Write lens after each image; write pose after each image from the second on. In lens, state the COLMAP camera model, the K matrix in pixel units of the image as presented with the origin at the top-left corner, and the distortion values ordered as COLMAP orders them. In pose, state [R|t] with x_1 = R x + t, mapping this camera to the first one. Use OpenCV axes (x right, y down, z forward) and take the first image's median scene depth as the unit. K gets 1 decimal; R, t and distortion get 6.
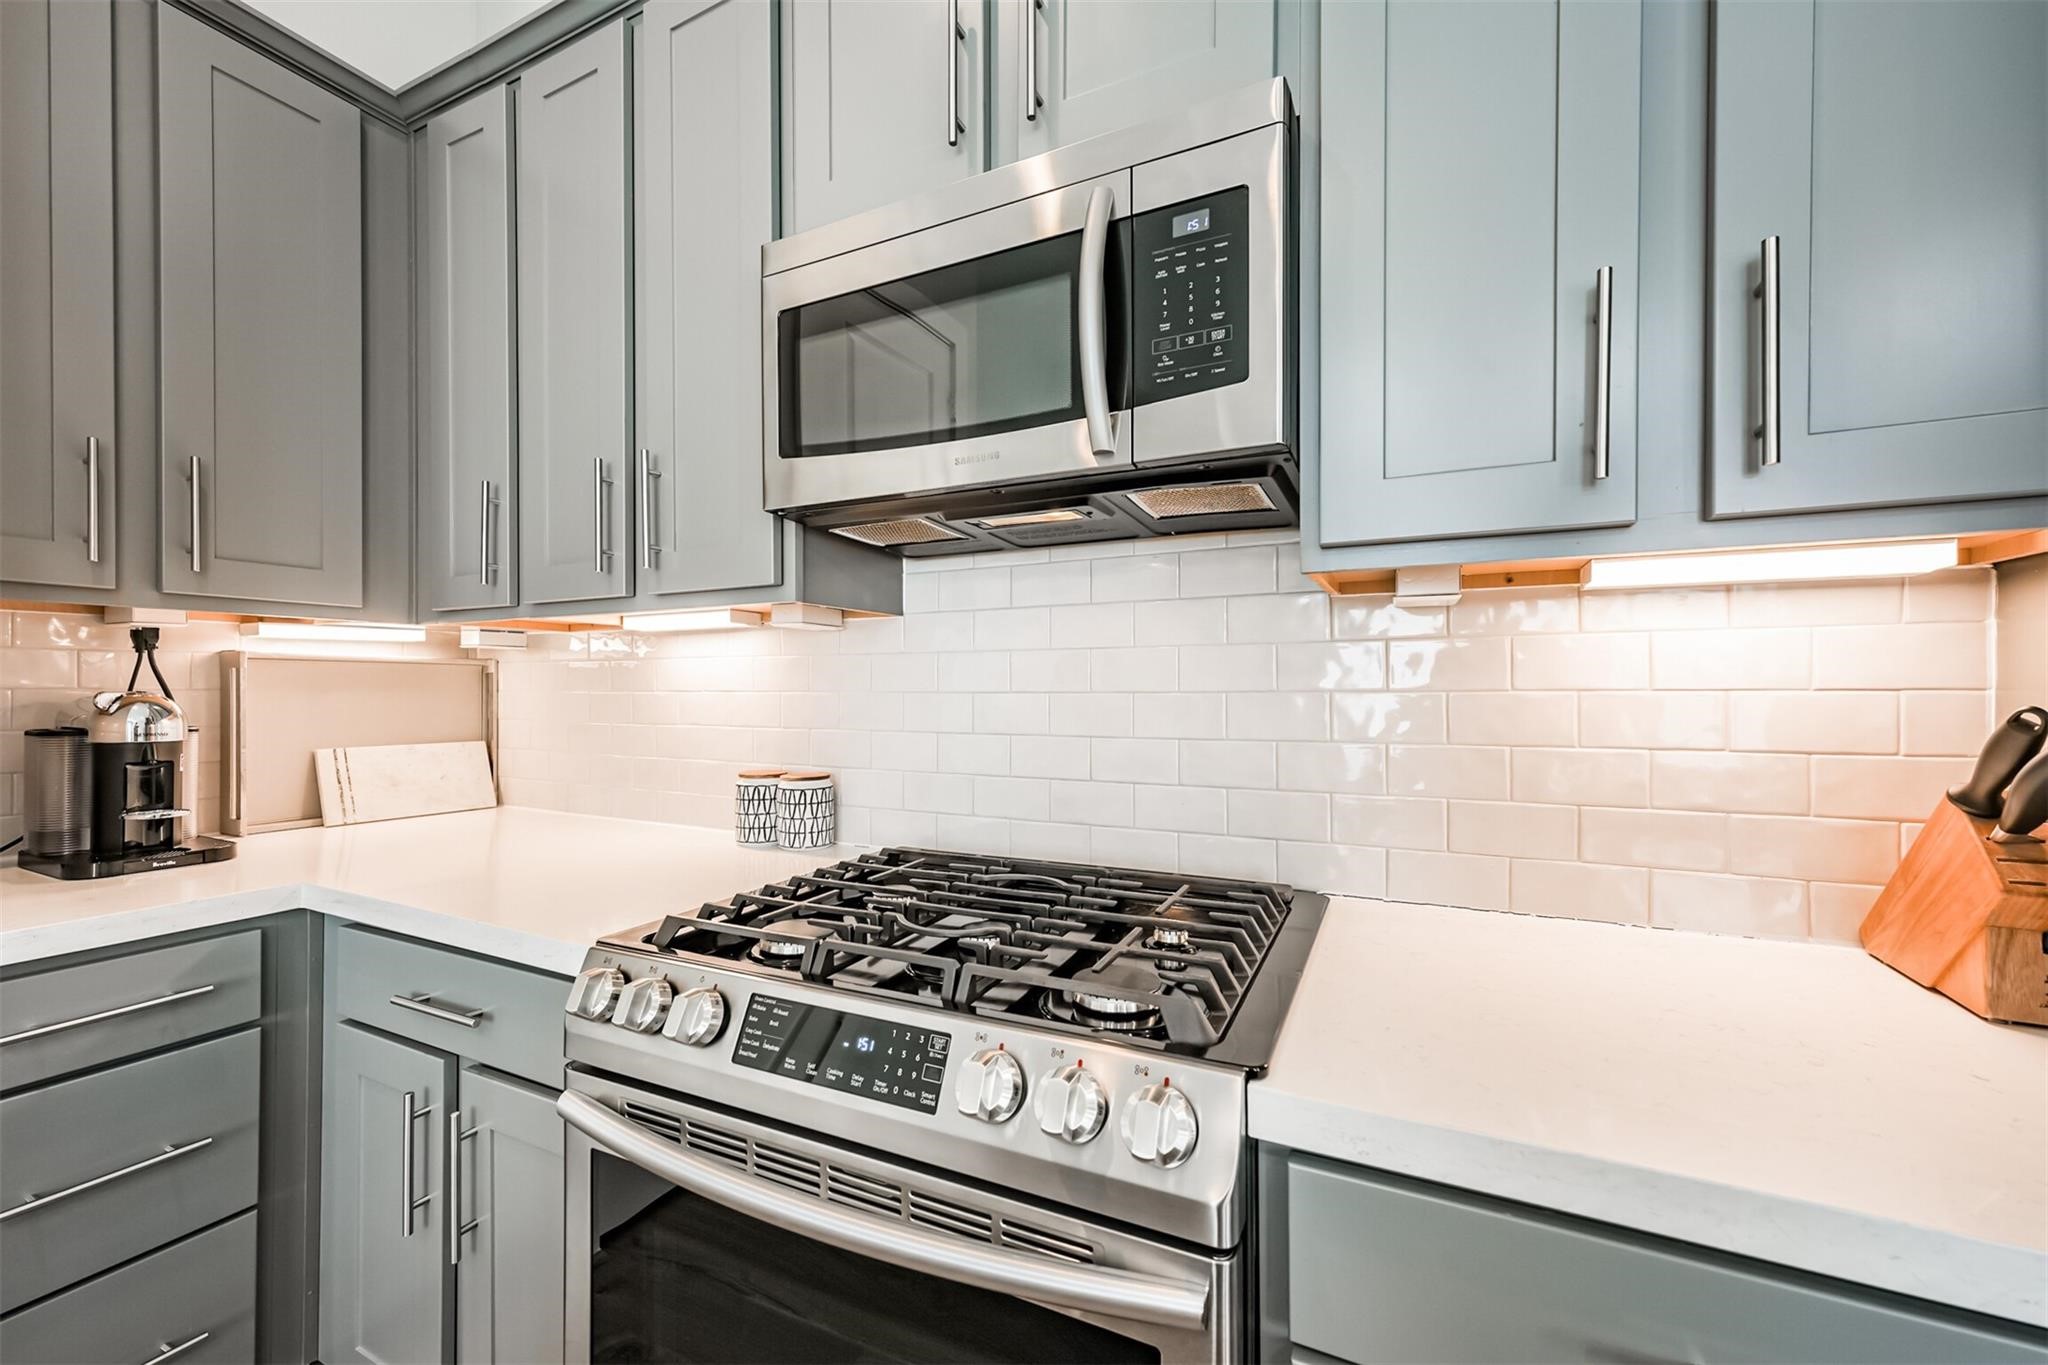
lens RADIAL K [[806.7, 0, 1020.6], [0, 806.7, 690.2], [0, 0, 1]] dist [0.004831, 0.000499]
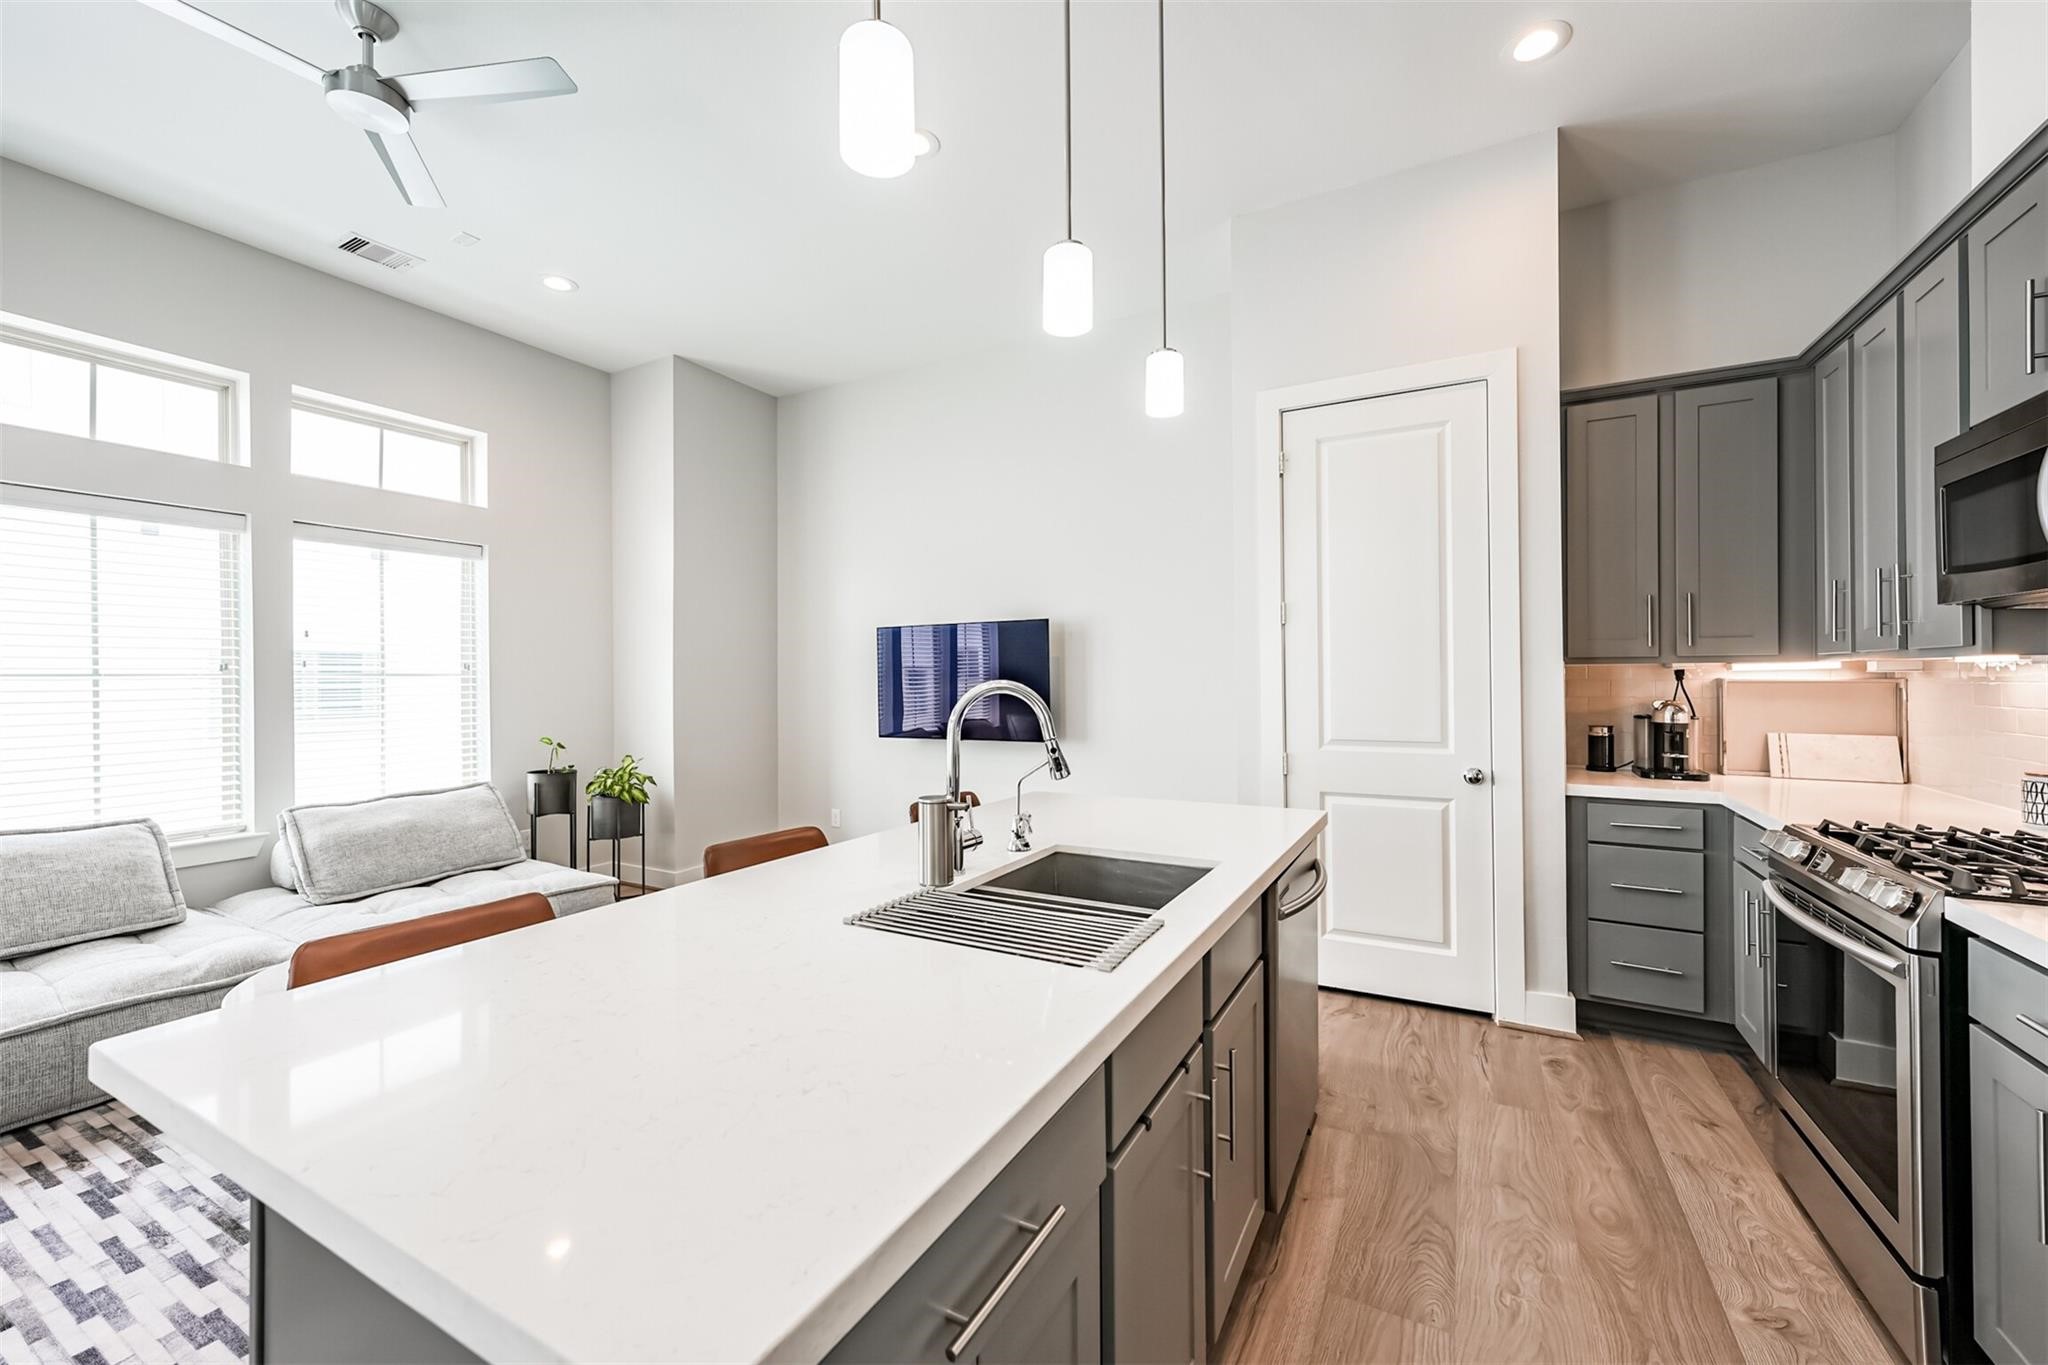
lens RADIAL K [[807.2, 0, 1023.3], [0, 807.2, 678.2], [0, 0, 1]] dist [0.004318, 0.000199]
pose [[-0.041770, 0.000670, -0.999127, 1.221837], [0.003815, 0.999993, 0.000511, -0.067403], [0.999120, -0.003790, -0.041772, -0.691825]]
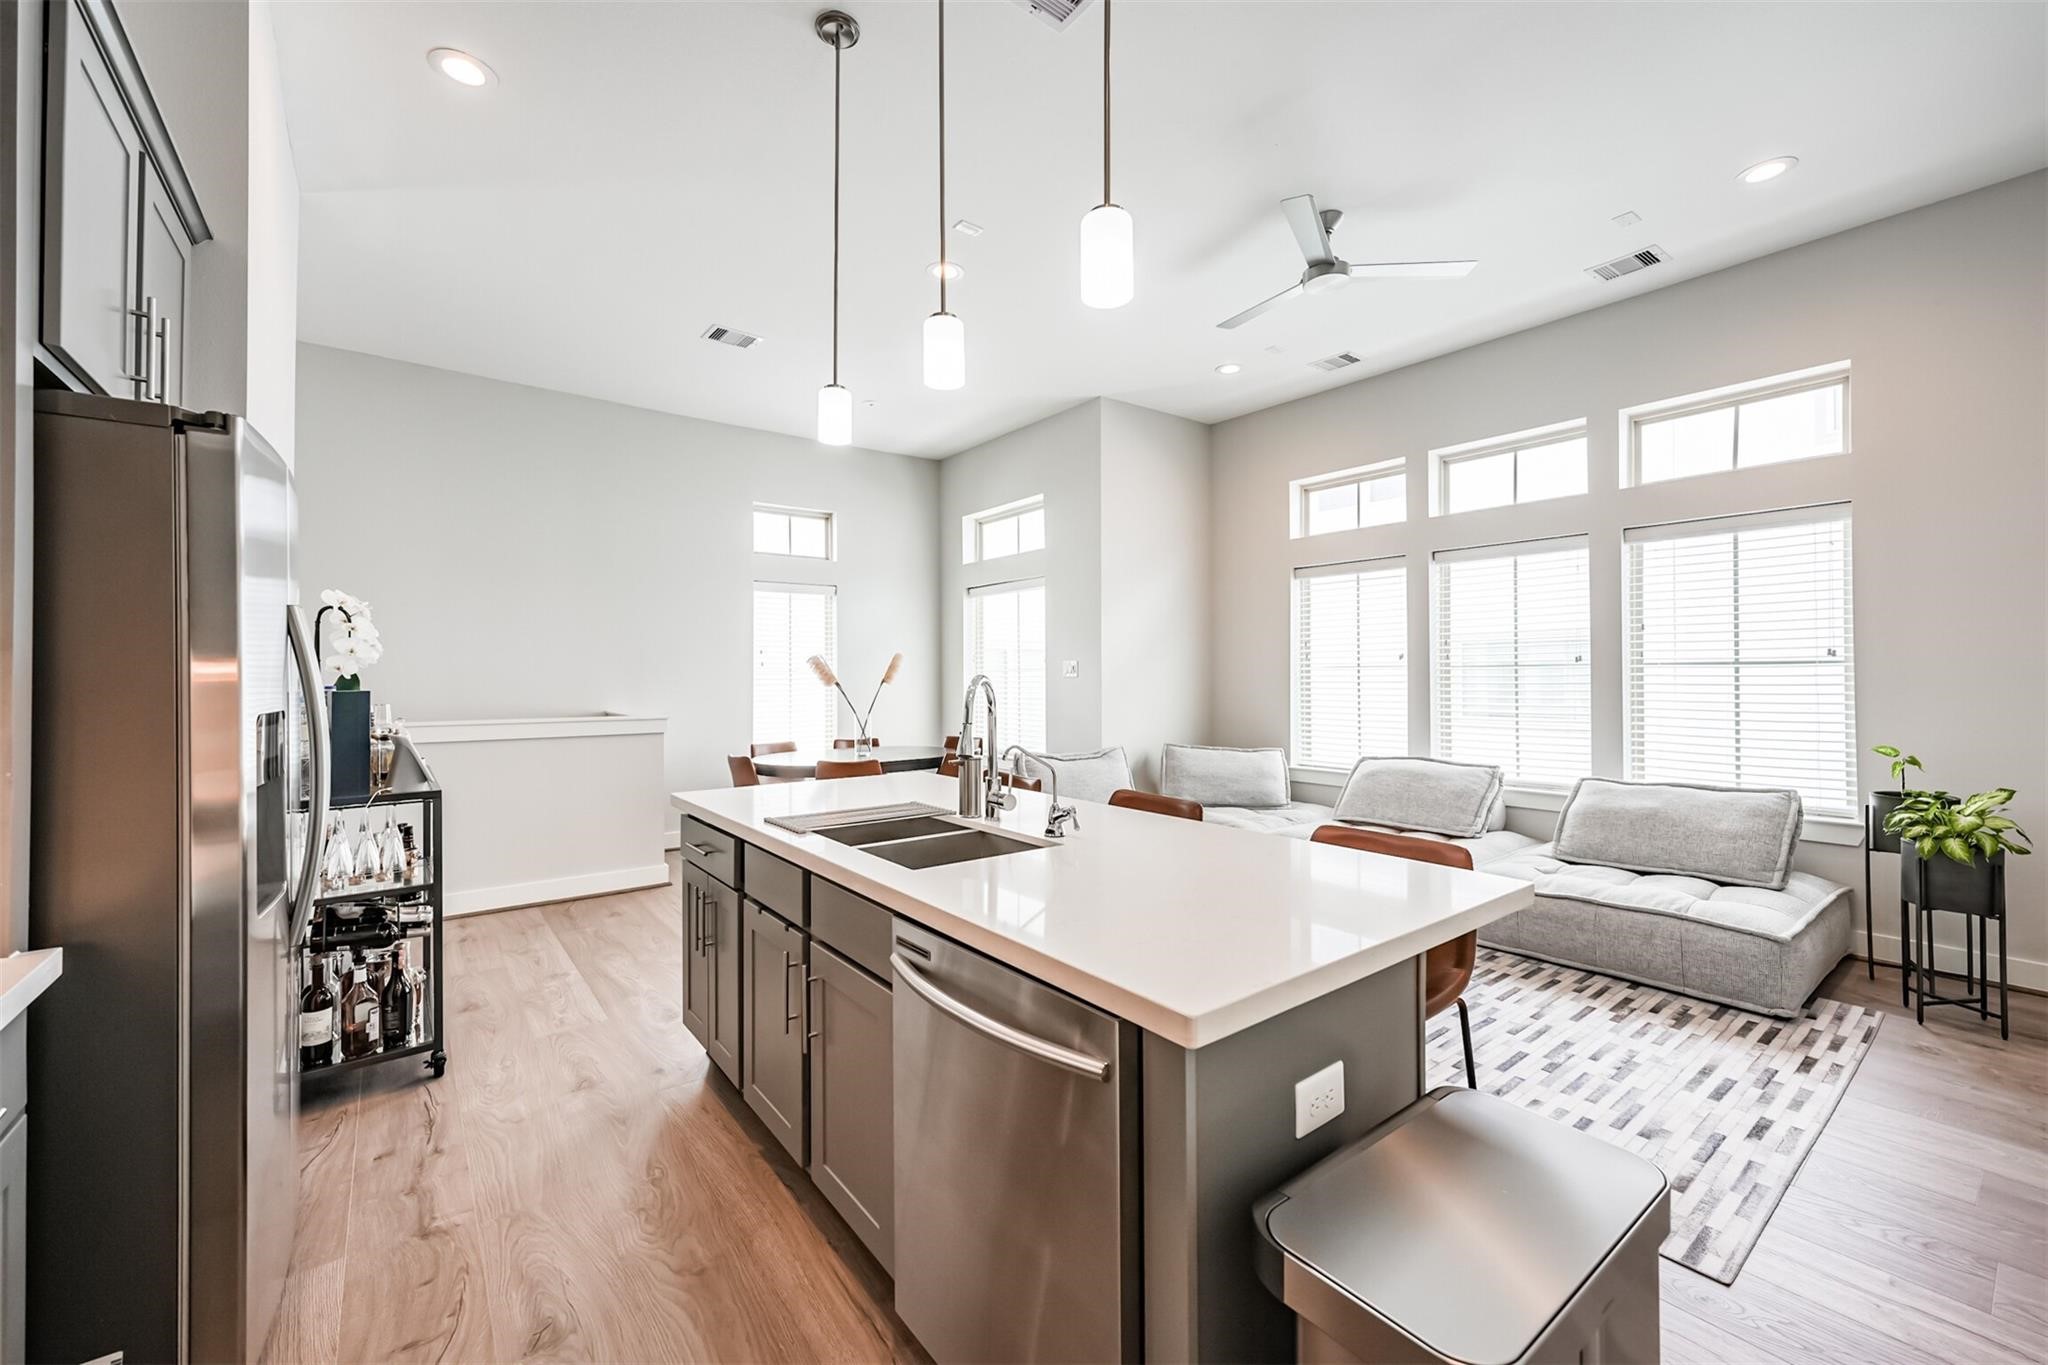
lens RADIAL K [[810.7, 0, 1021.4], [0, 810.7, 667.9], [0, 0, 1]] dist [0.008525, 0.000049]
pose [[-0.899724, 0.008489, 0.436376, -0.708180], [0.006220, 0.999959, -0.006628, -0.065993], [-0.436415, -0.003249, -0.899740, 0.564792]]
